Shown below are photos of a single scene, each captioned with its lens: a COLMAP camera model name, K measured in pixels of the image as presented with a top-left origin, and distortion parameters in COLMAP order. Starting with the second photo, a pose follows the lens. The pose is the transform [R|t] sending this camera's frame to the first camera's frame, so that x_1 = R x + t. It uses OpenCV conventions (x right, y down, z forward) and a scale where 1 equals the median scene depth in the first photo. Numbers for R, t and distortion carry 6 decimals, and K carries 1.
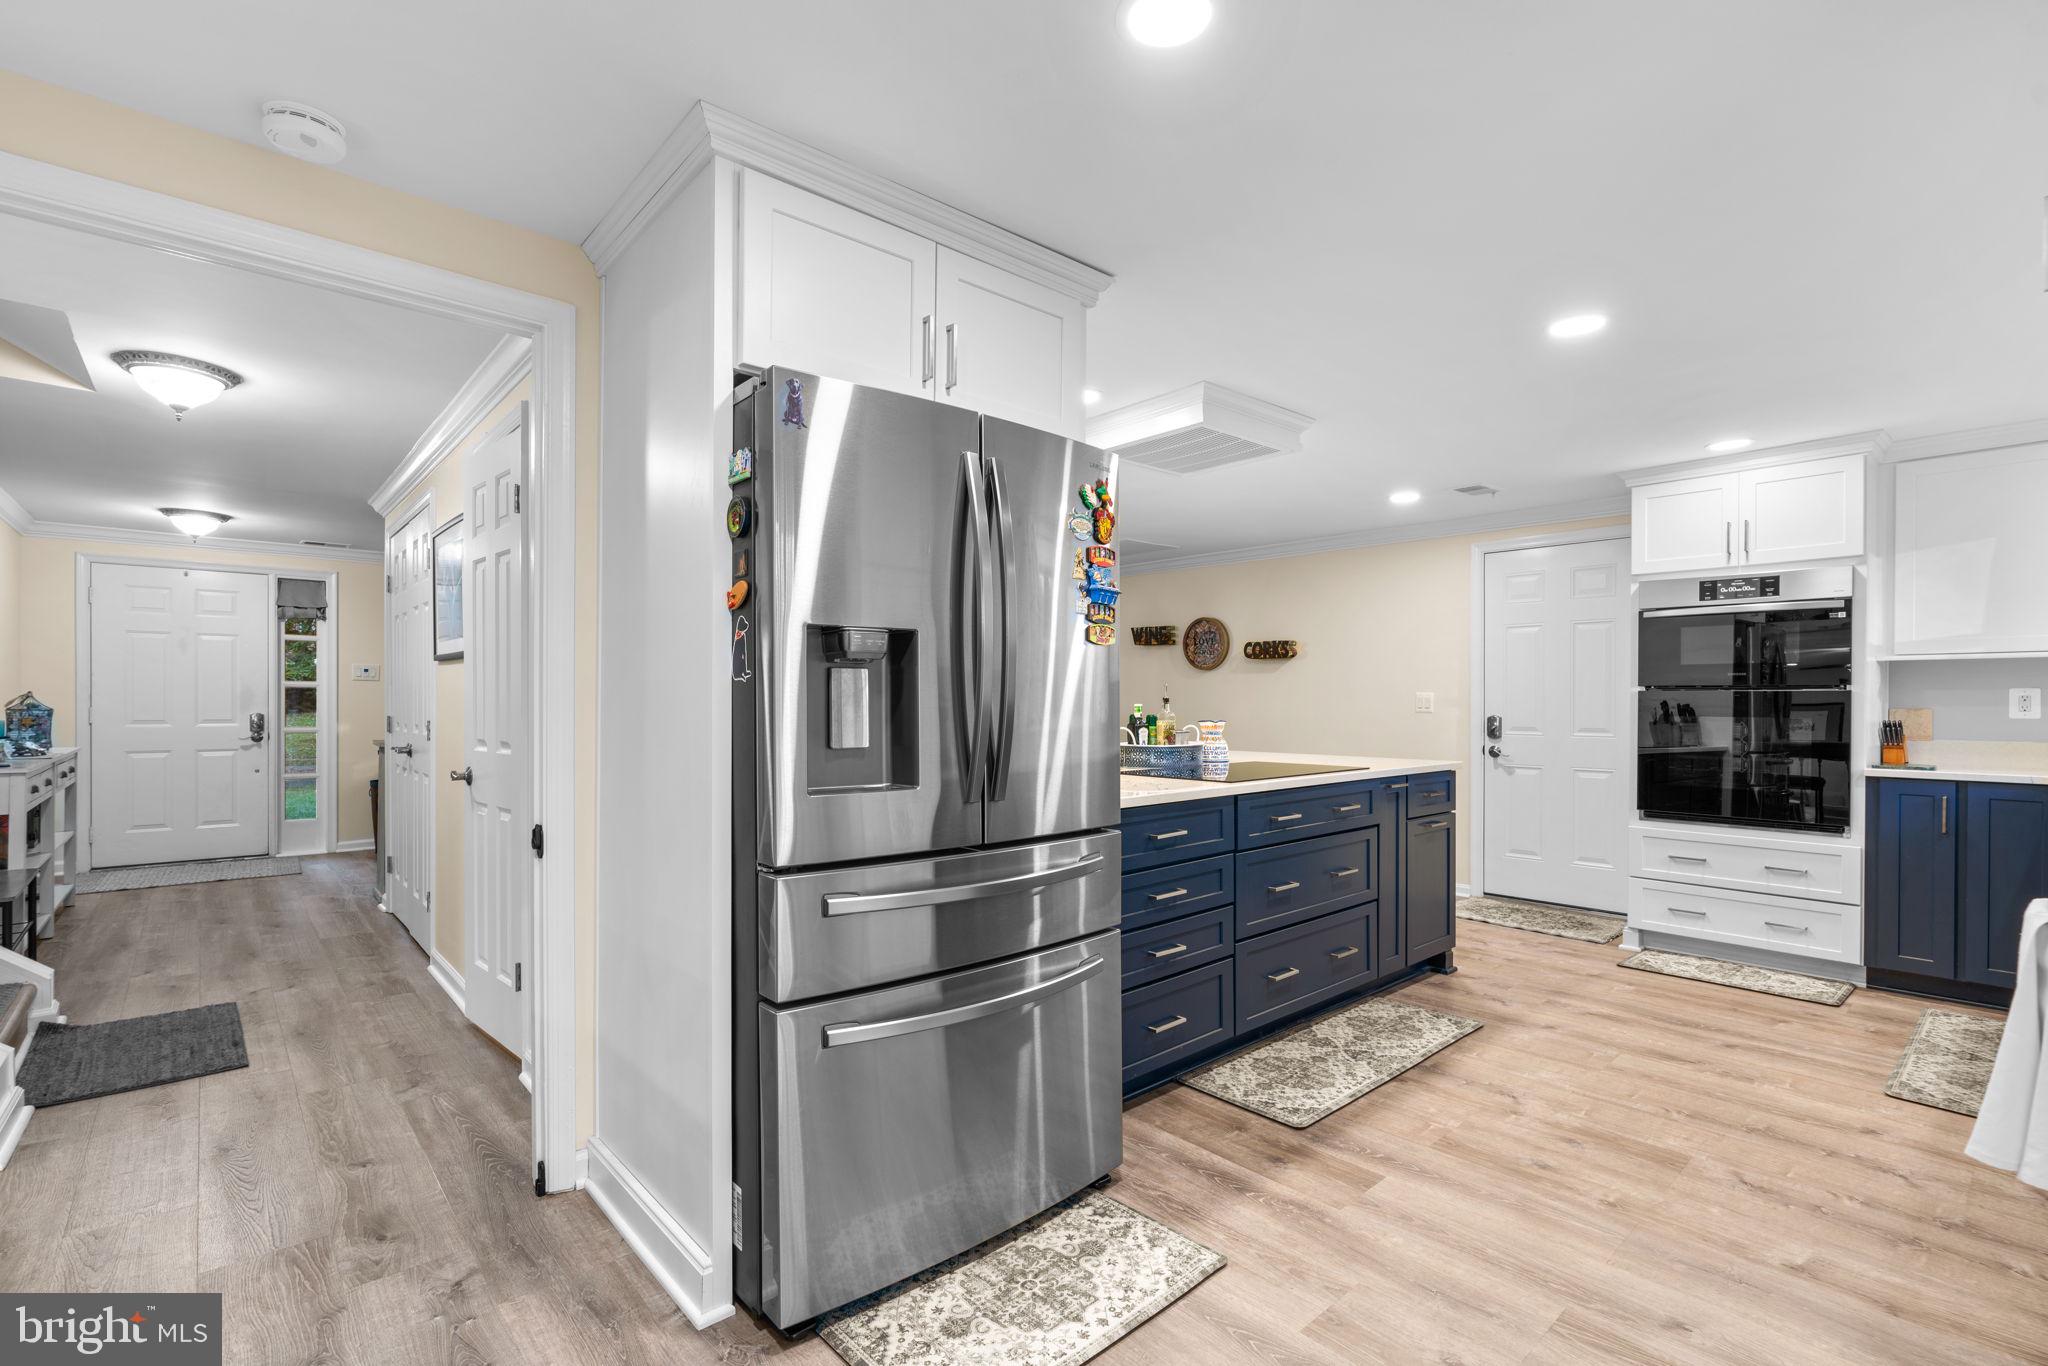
lens RADIAL K [[917.3, 0, 1015.9], [0, 917.3, 704.2], [0, 0, 1]] dist [-0.014146, 0.002959]
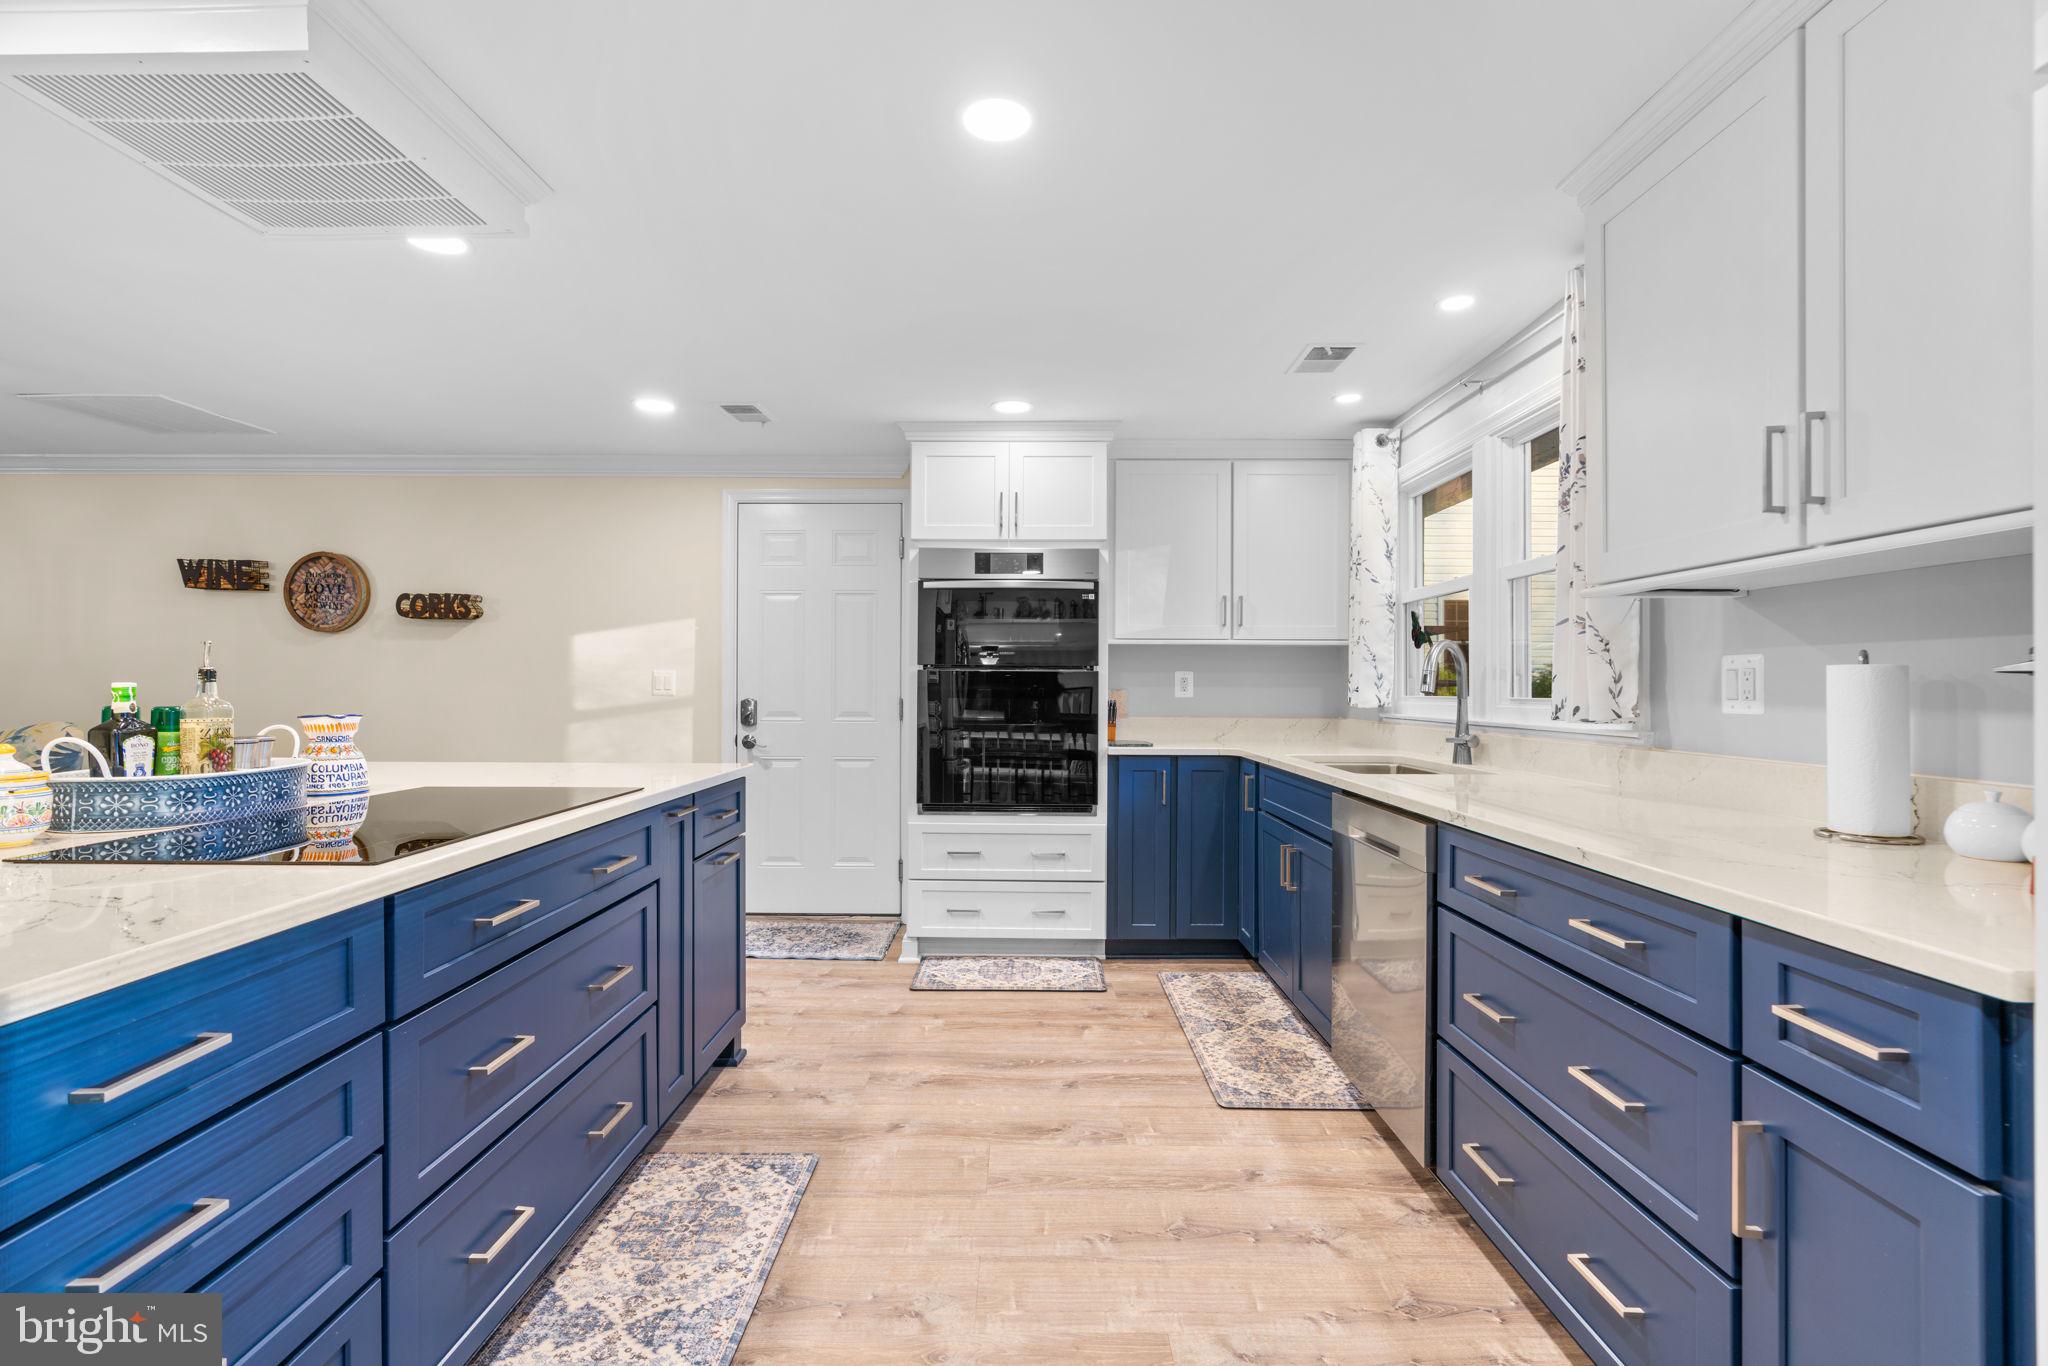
lens RADIAL K [[917.3, 0, 1019.8], [0, 917.3, 679.4], [0, 0, 1]] dist [-0.014146, 0.002959]
pose [[0.660848, 0.005627, 0.750498, 0.089264], [0.000157, 0.999971, -0.007636, 0.001754], [-0.750520, 0.005164, 0.660828, 0.387034]]
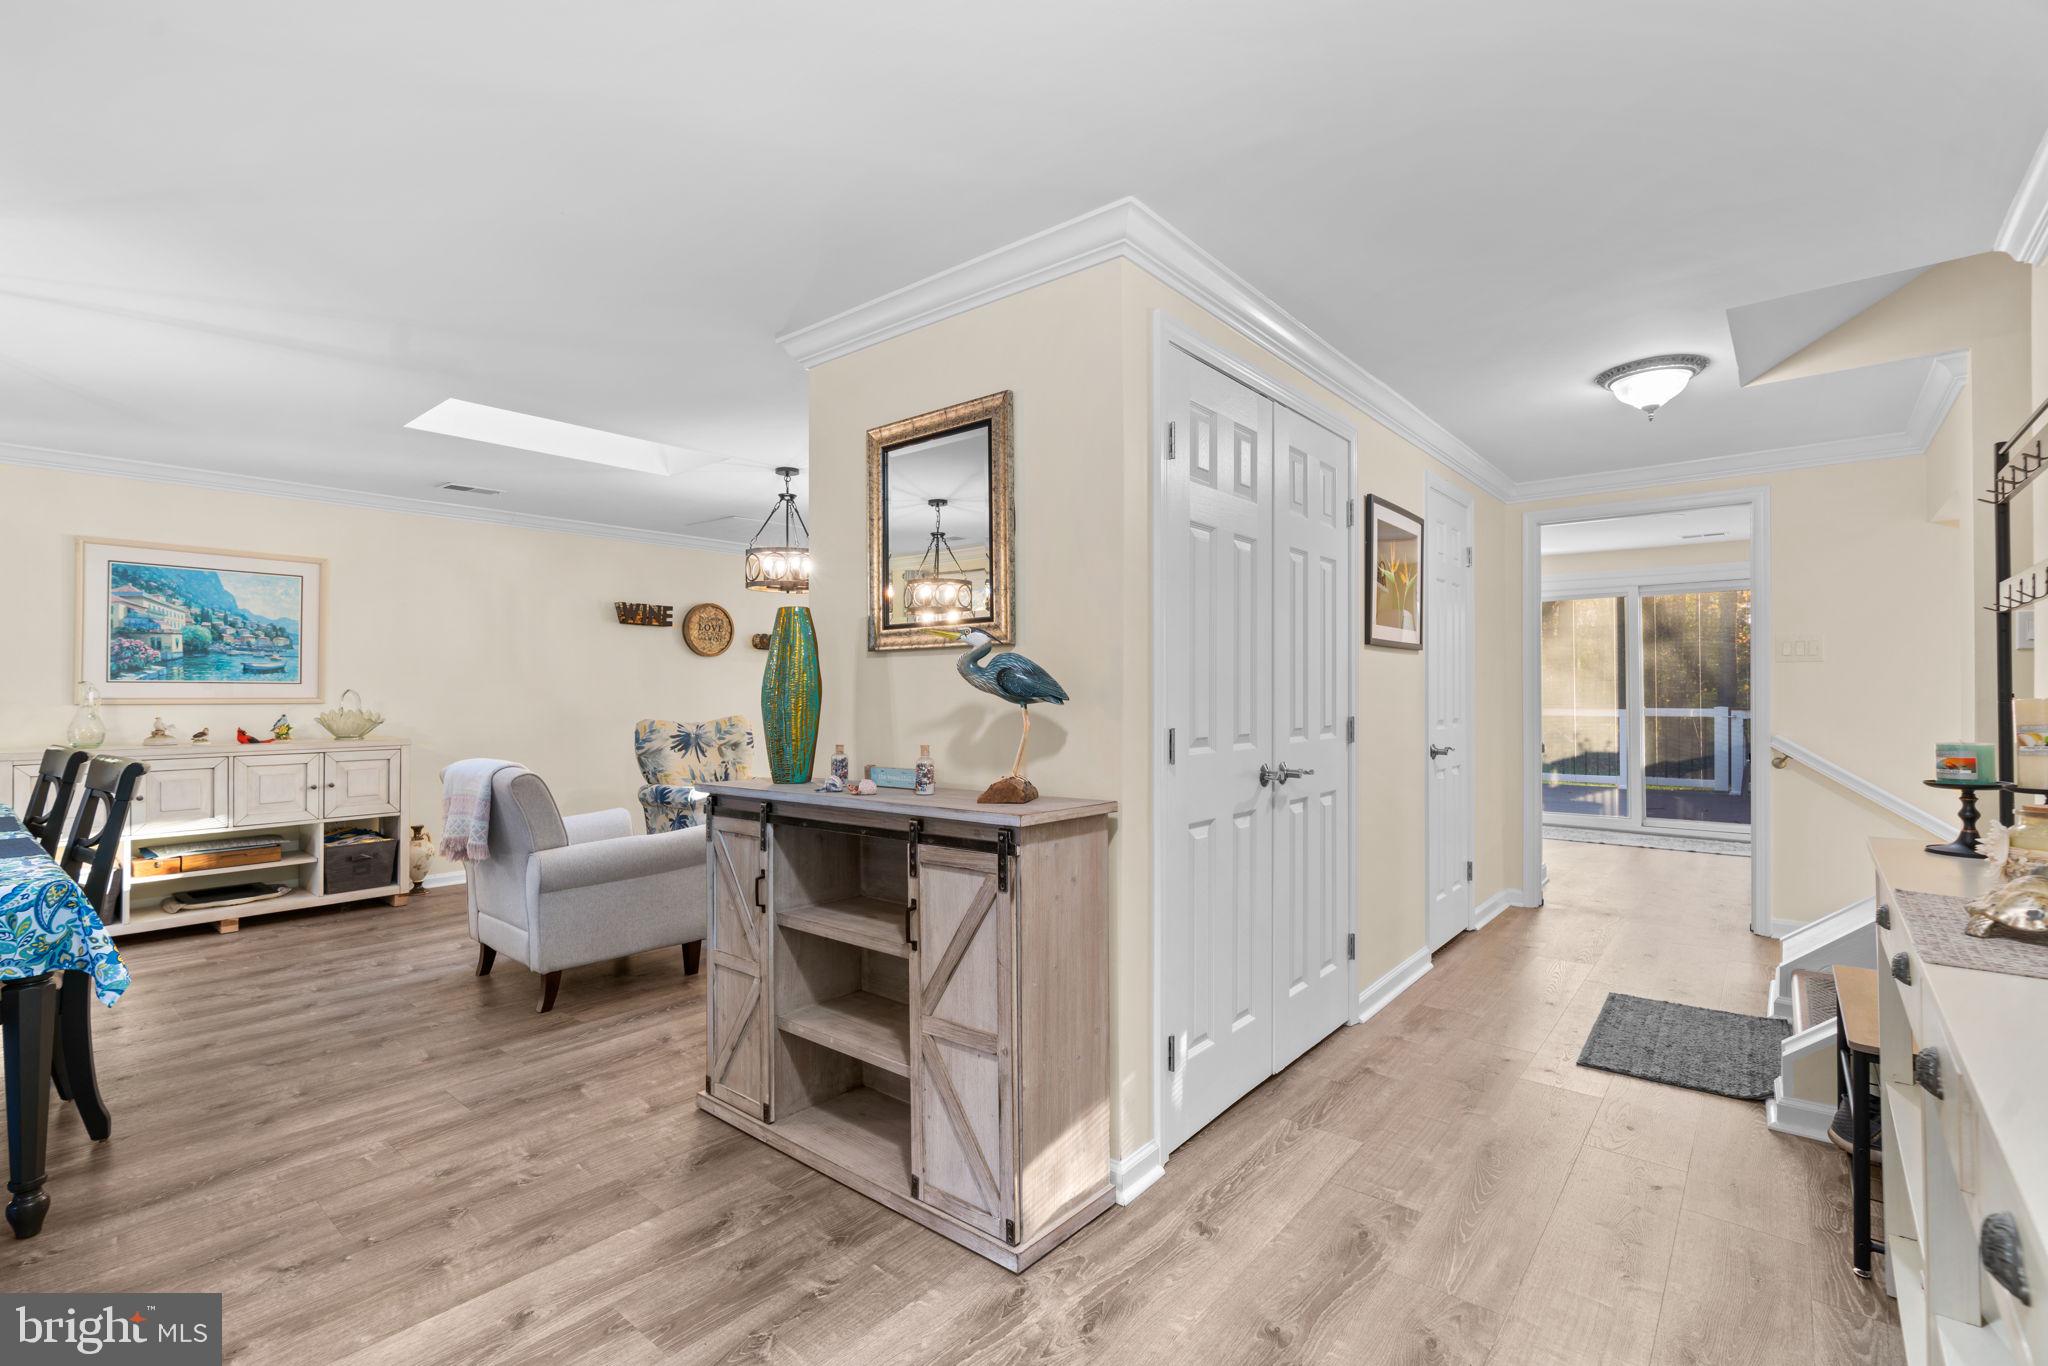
lens RADIAL K [[917.3, 0, 1024.4], [0, 917.3, 686.8], [0, 0, 1]] dist [-0.014146, 0.002959]
pose [[-0.156595, 0.001801, 0.987661, -1.513302], [0.006466, 0.999979, -0.000798, -0.005027], [-0.987642, 0.006261, -0.156604, 1.542271]]
